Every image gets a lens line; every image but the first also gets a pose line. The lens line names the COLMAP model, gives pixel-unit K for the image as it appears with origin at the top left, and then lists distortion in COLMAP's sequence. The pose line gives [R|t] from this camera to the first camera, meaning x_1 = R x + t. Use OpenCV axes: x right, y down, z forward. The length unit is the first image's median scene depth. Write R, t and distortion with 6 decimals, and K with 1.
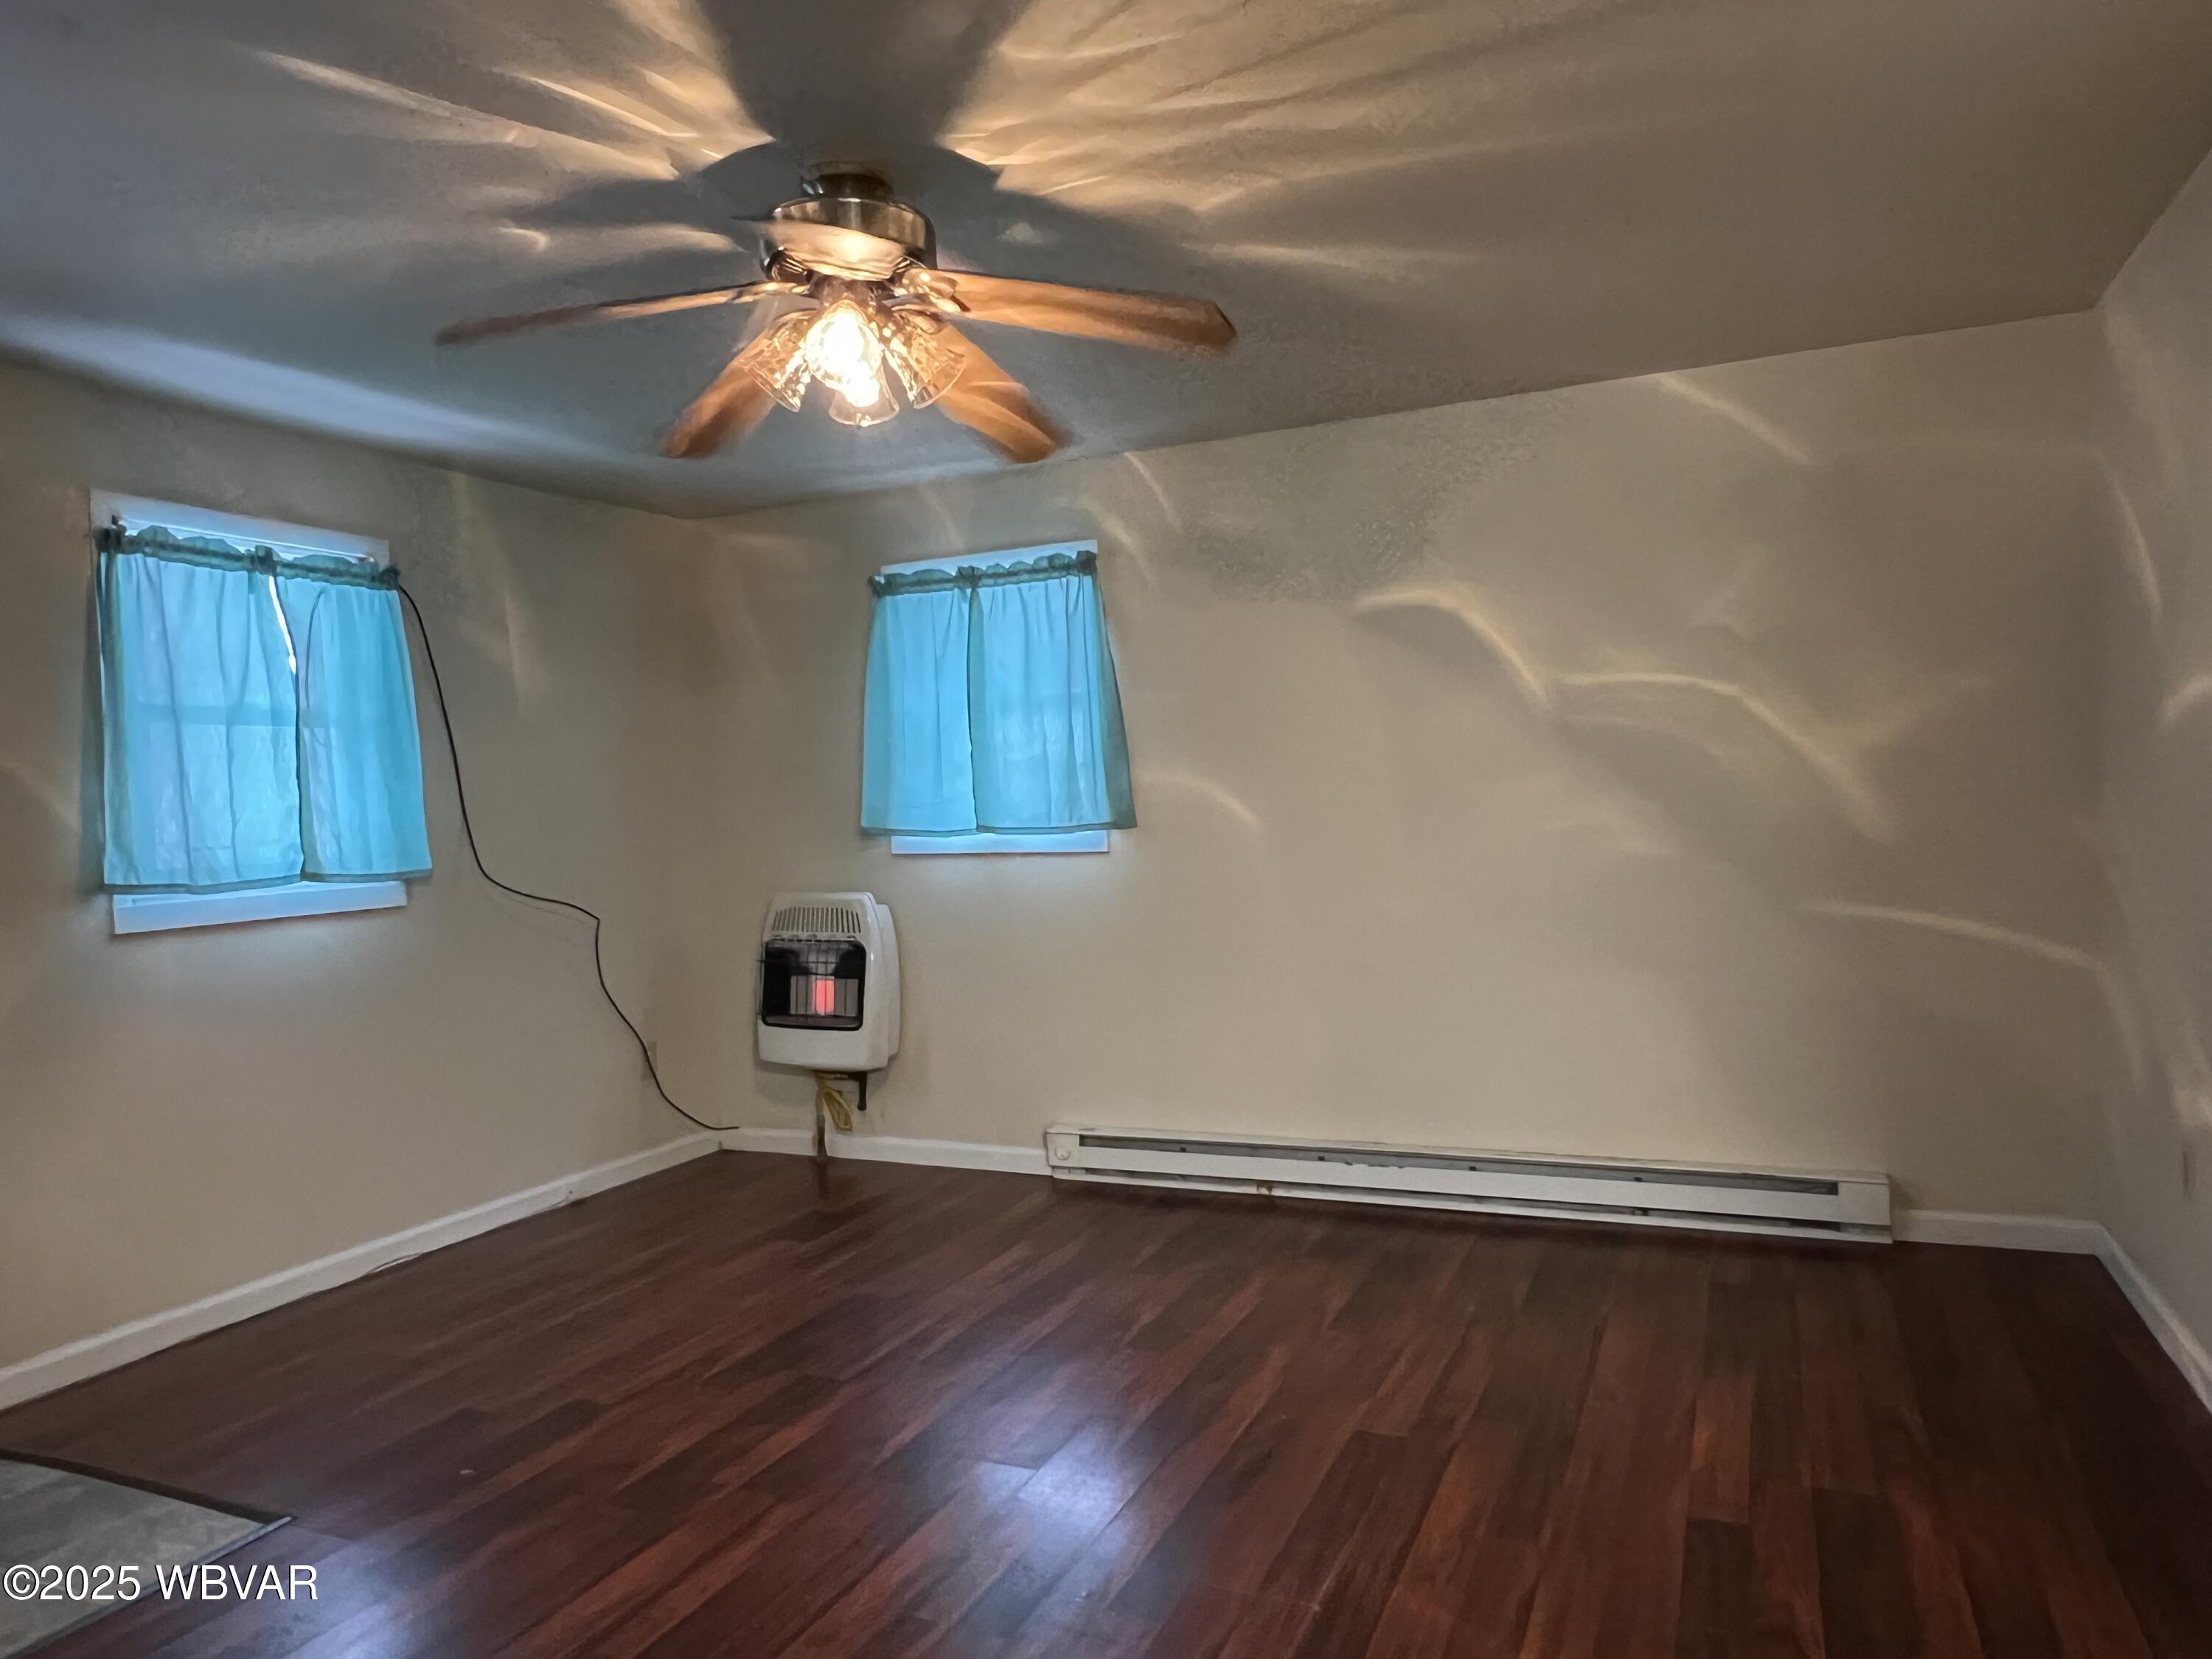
lens RADIAL K [[1416.9, 0, 1103.3], [0, 1416.9, 837.9], [0, 0, 1]] dist [-0.001648, -0.002798]
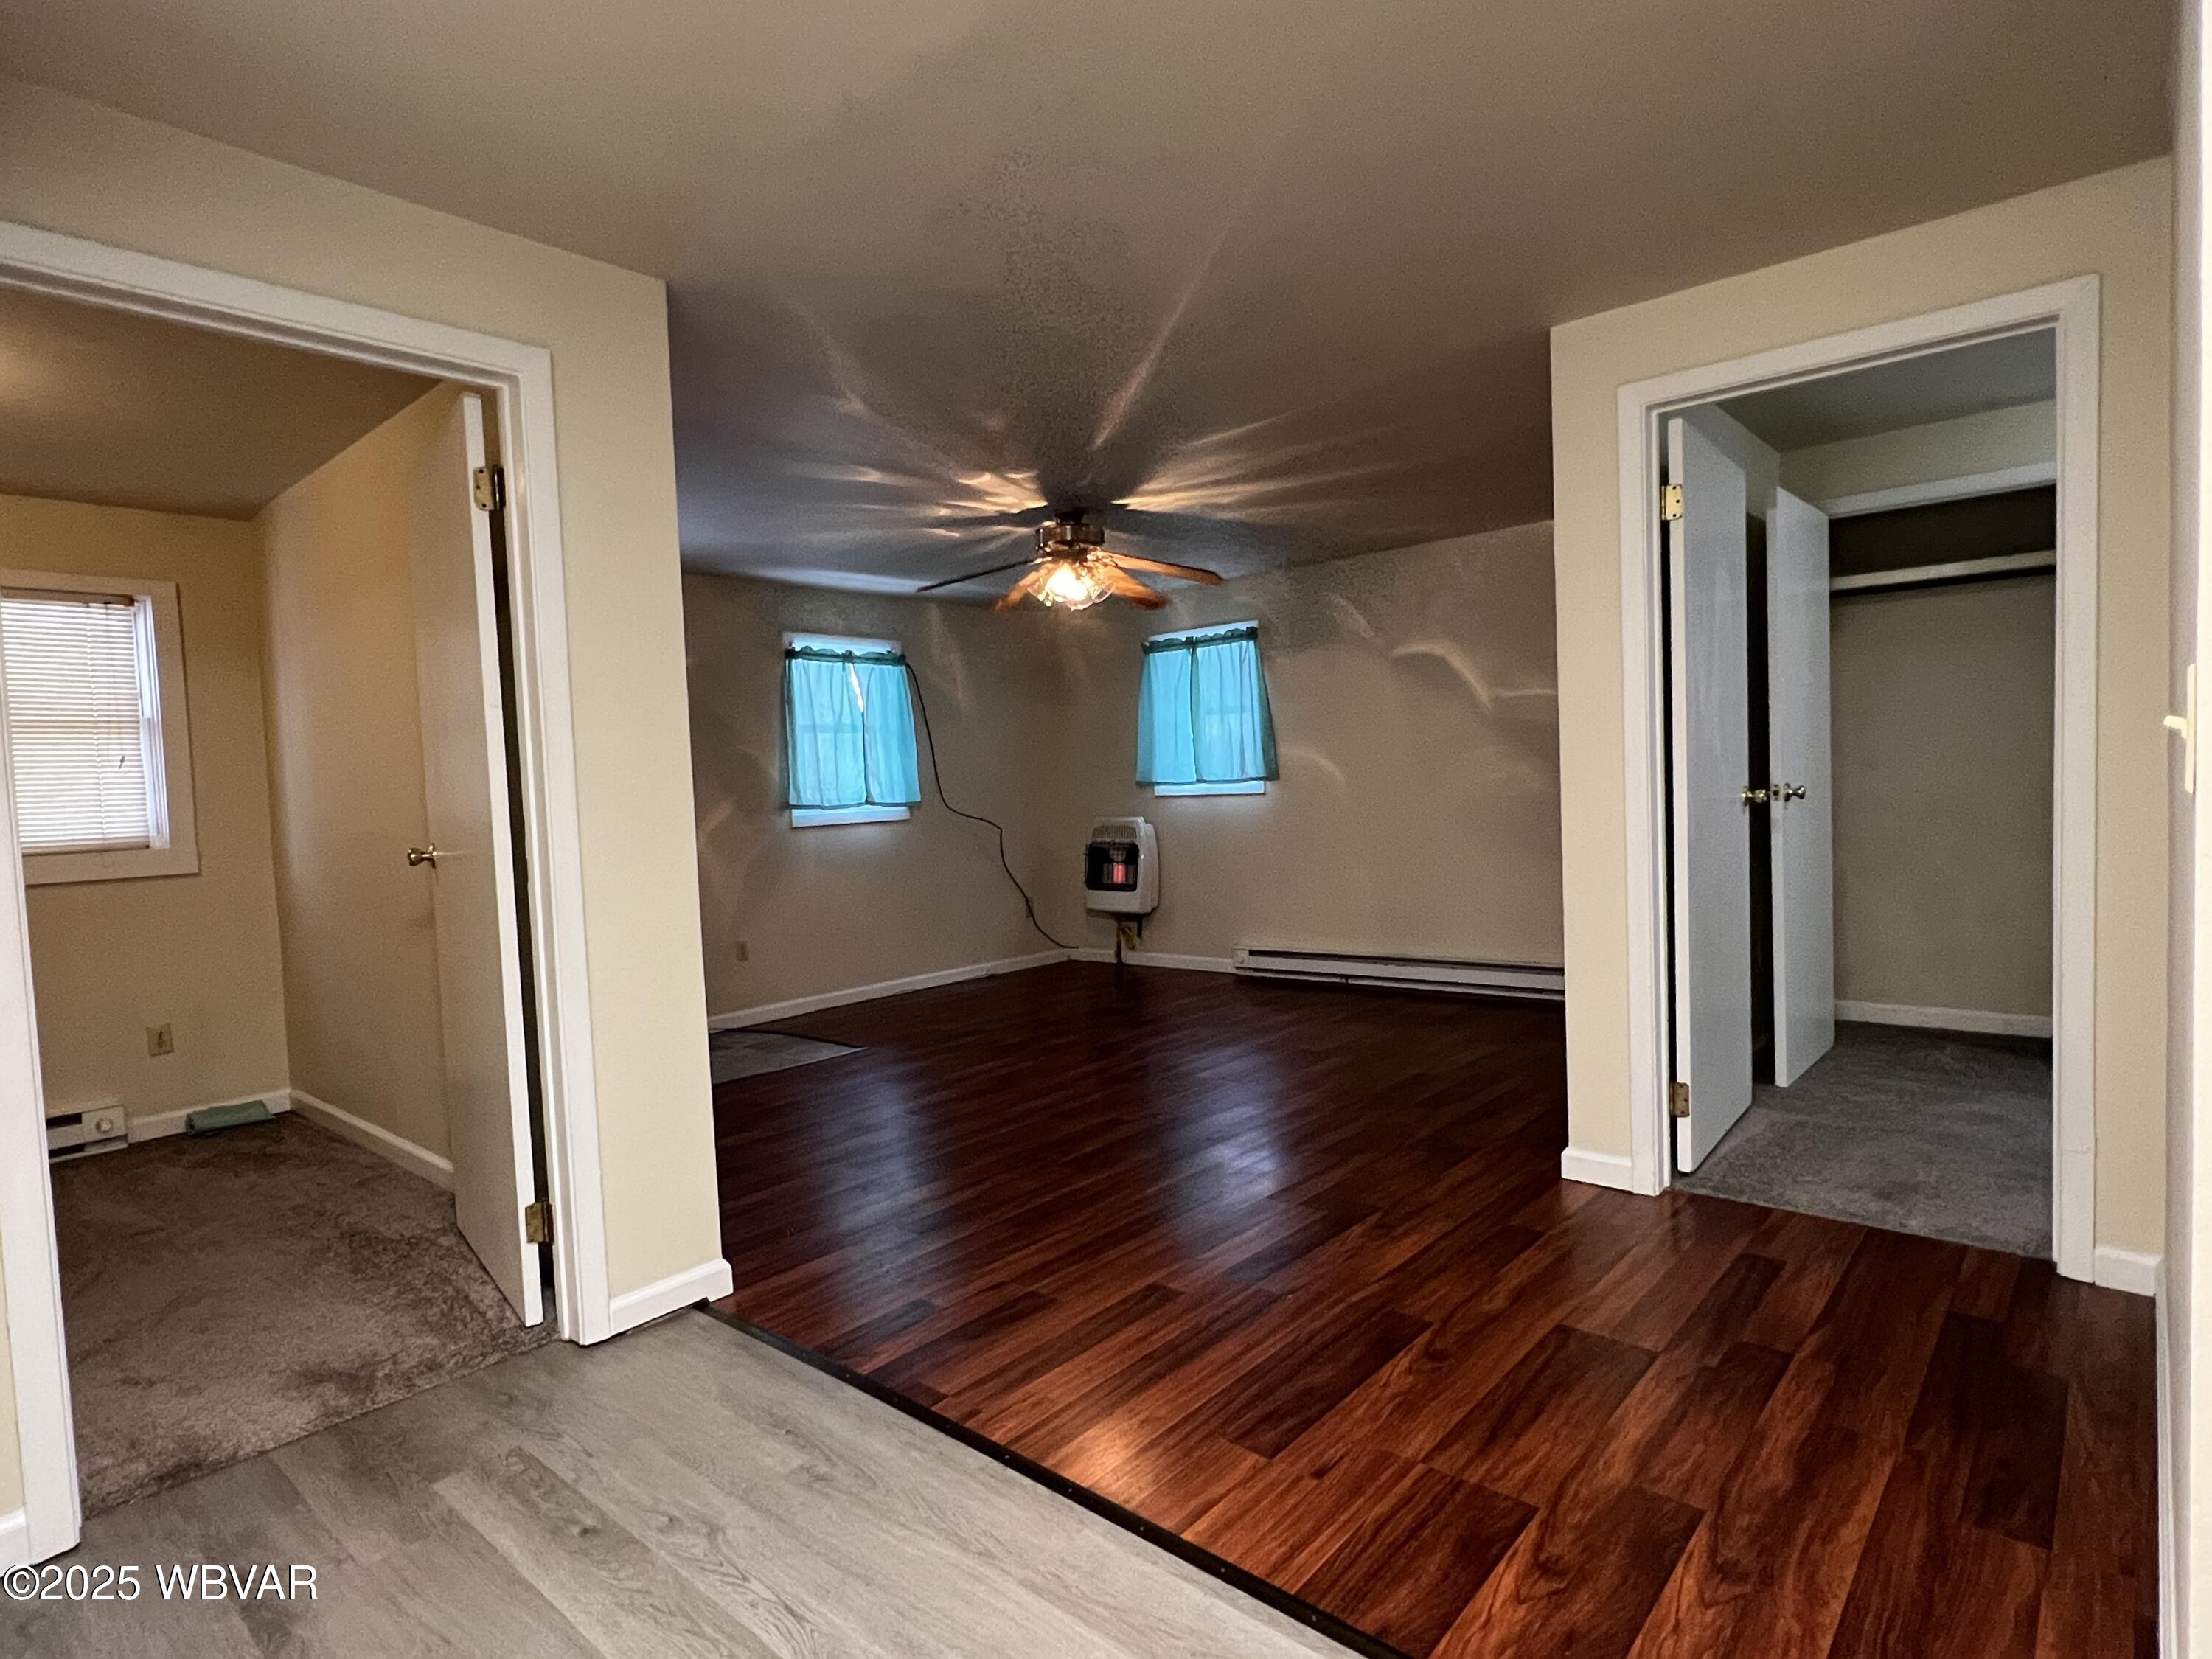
lens RADIAL K [[1166.3, 0, 1109.3], [0, 1166.3, 829.1], [0, 0, 1]] dist [-0.002422, 0.000015]
pose [[0.957791, 0.006210, -0.287399, 0.243832], [0.000790, 0.999706, 0.024234, 0.019808], [0.287465, -0.023438, 0.957504, -0.482516]]
